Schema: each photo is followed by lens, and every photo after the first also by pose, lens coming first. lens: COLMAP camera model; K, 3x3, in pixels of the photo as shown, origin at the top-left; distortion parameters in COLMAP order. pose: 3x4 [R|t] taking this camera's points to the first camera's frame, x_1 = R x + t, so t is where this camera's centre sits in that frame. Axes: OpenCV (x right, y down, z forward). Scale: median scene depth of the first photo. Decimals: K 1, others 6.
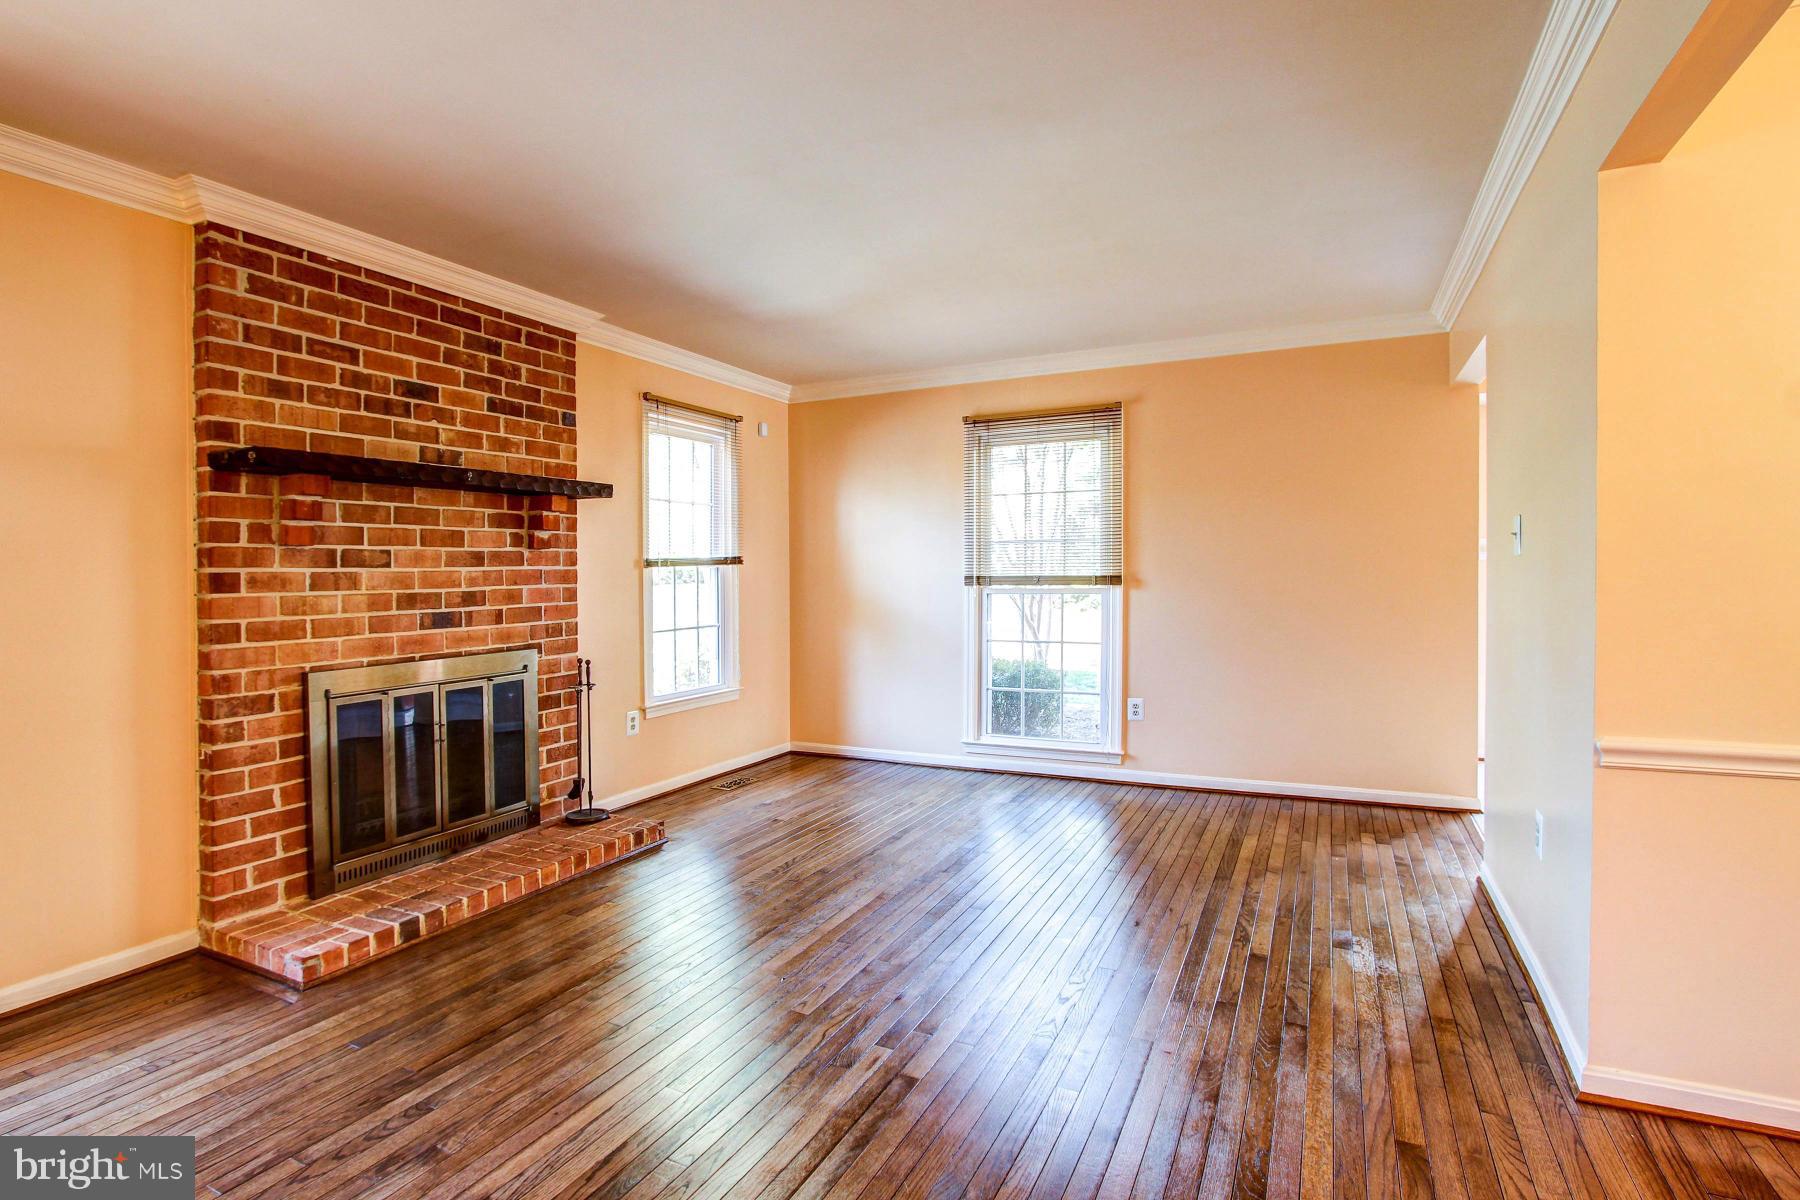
lens RADIAL K [[873.8, 0, 904.8], [0, 873.8, 604.8], [0, 0, 1]] dist [-0.023002, 0.004752]
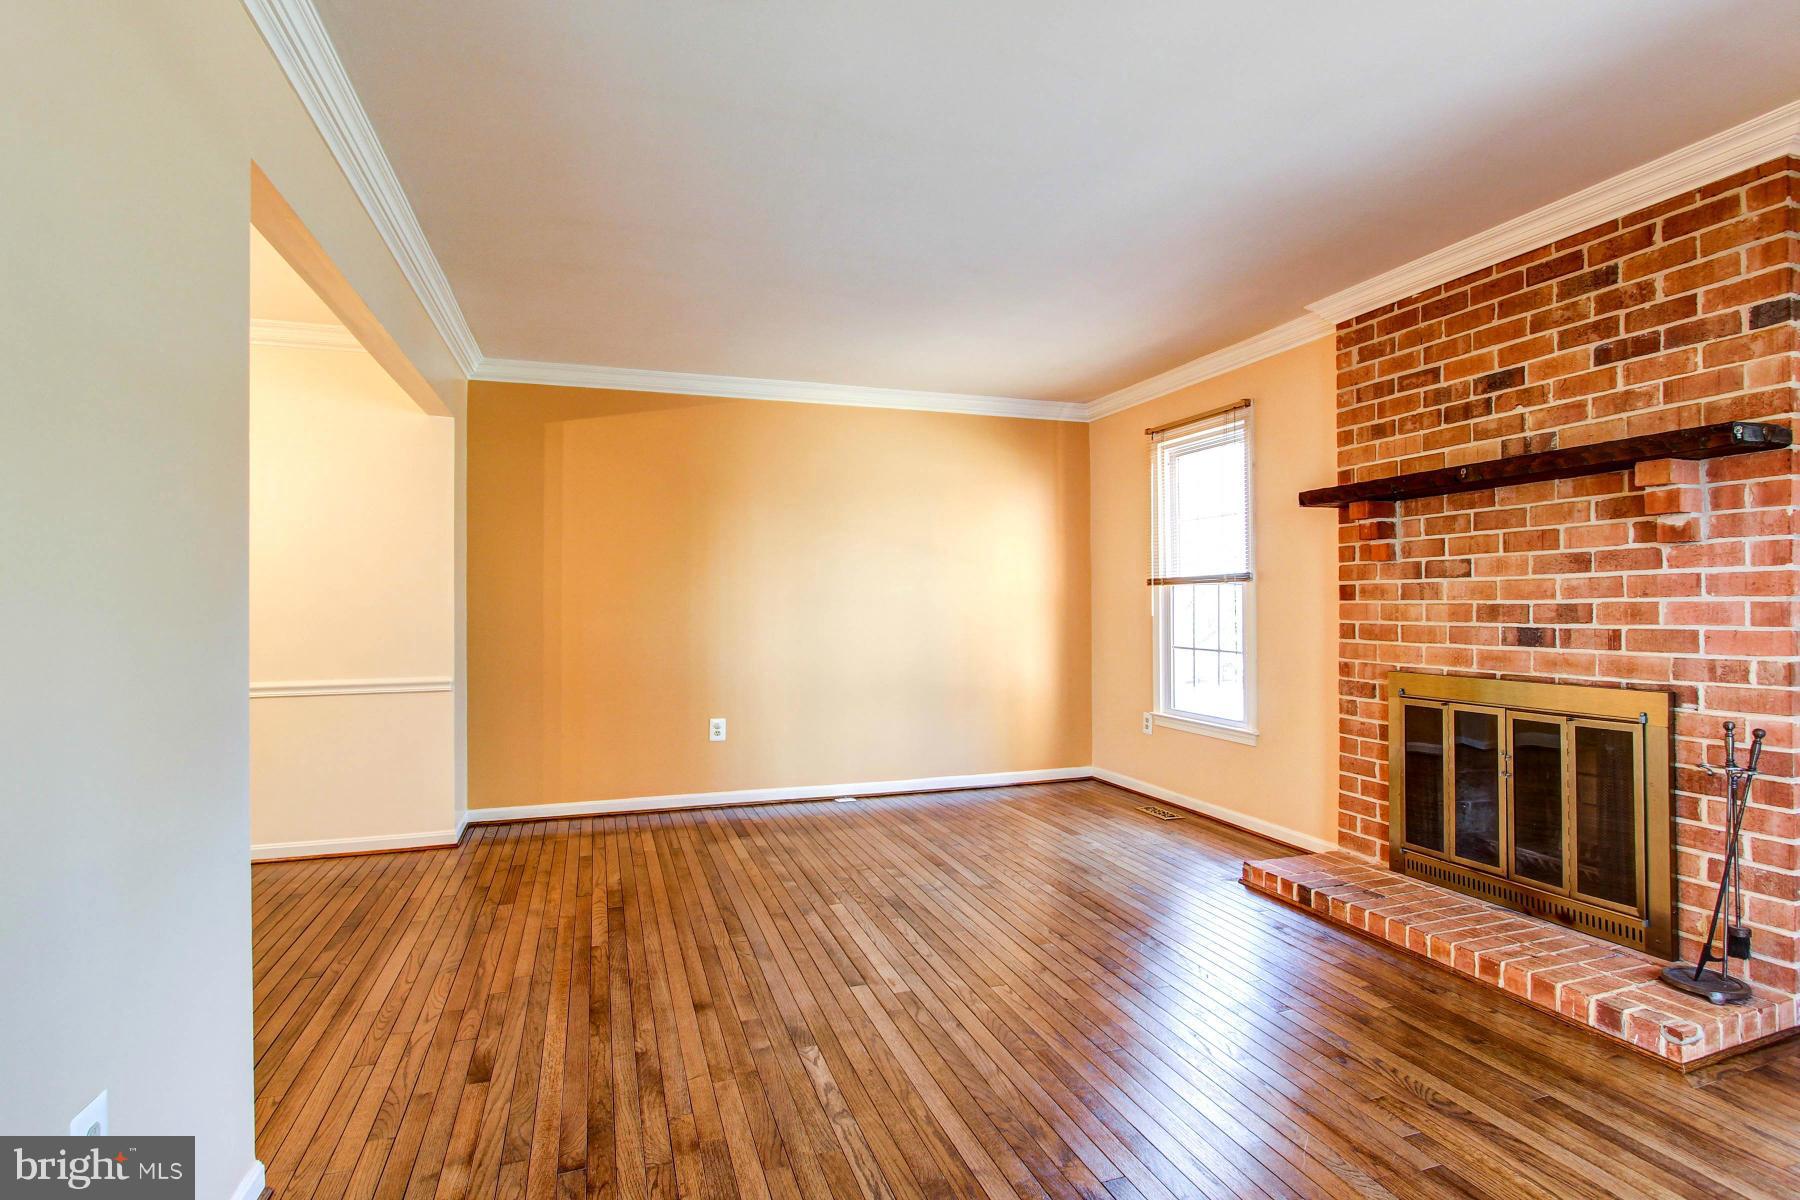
lens RADIAL K [[873.8, 0, 904.8], [0, 873.8, 604.8], [0, 0, 1]] dist [-0.023002, 0.004752]
pose [[-0.702369, 0.014064, -0.711674, 0.518175], [-0.015806, 0.999250, 0.035347, -0.035226], [0.711638, 0.036075, -0.701620, 1.198345]]
